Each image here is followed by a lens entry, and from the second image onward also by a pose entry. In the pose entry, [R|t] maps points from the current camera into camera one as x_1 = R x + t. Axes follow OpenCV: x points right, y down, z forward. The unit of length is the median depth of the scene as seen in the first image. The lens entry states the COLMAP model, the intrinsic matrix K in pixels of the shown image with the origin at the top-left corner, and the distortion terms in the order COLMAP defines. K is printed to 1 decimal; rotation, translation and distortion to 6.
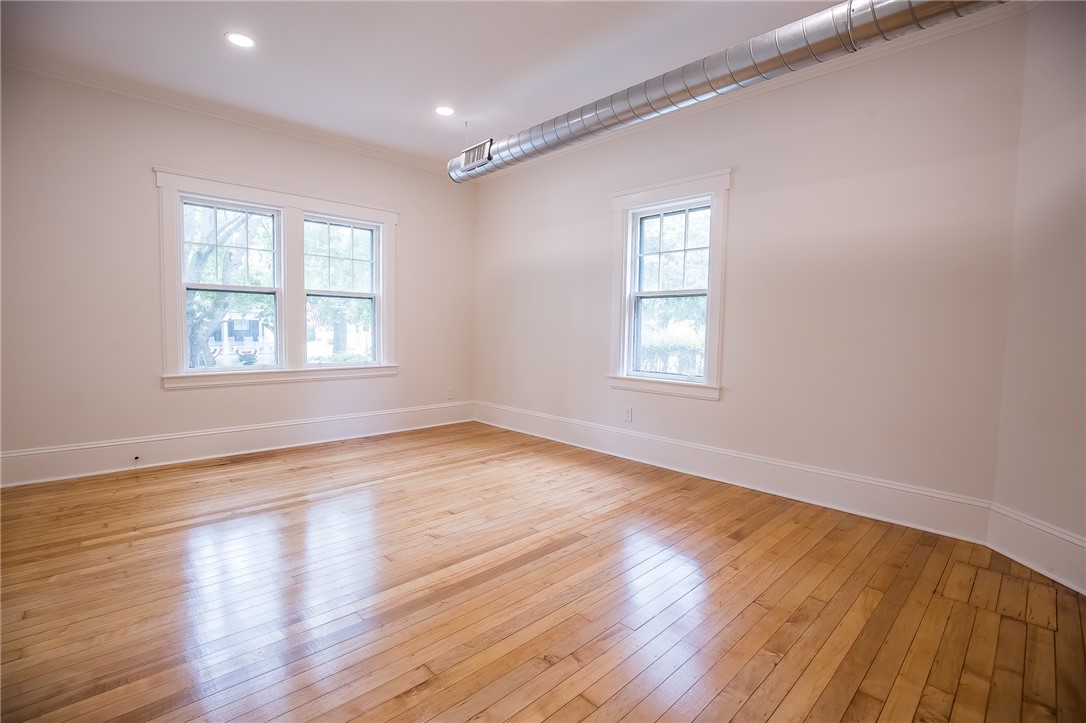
lens RADIAL K [[486.8, 0, 547.0], [0, 486.8, 361.6], [0, 0, 1]] dist [-0.030250, -0.000086]
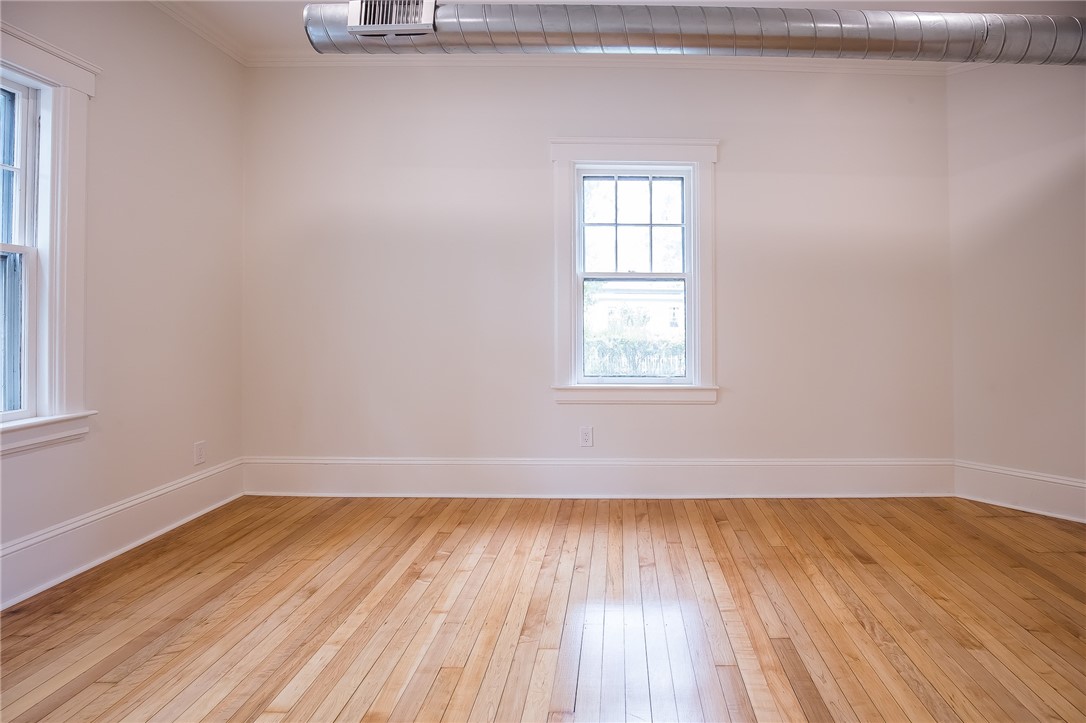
lens RADIAL K [[523.9, 0, 541.8], [0, 523.9, 311.3], [0, 0, 1]] dist [-0.027047, 0.002845]
pose [[0.698535, -0.011220, 0.715487, -0.482362], [0.055332, 0.997730, -0.038376, -0.059254], [-0.713433, 0.066396, 0.697571, 0.522316]]
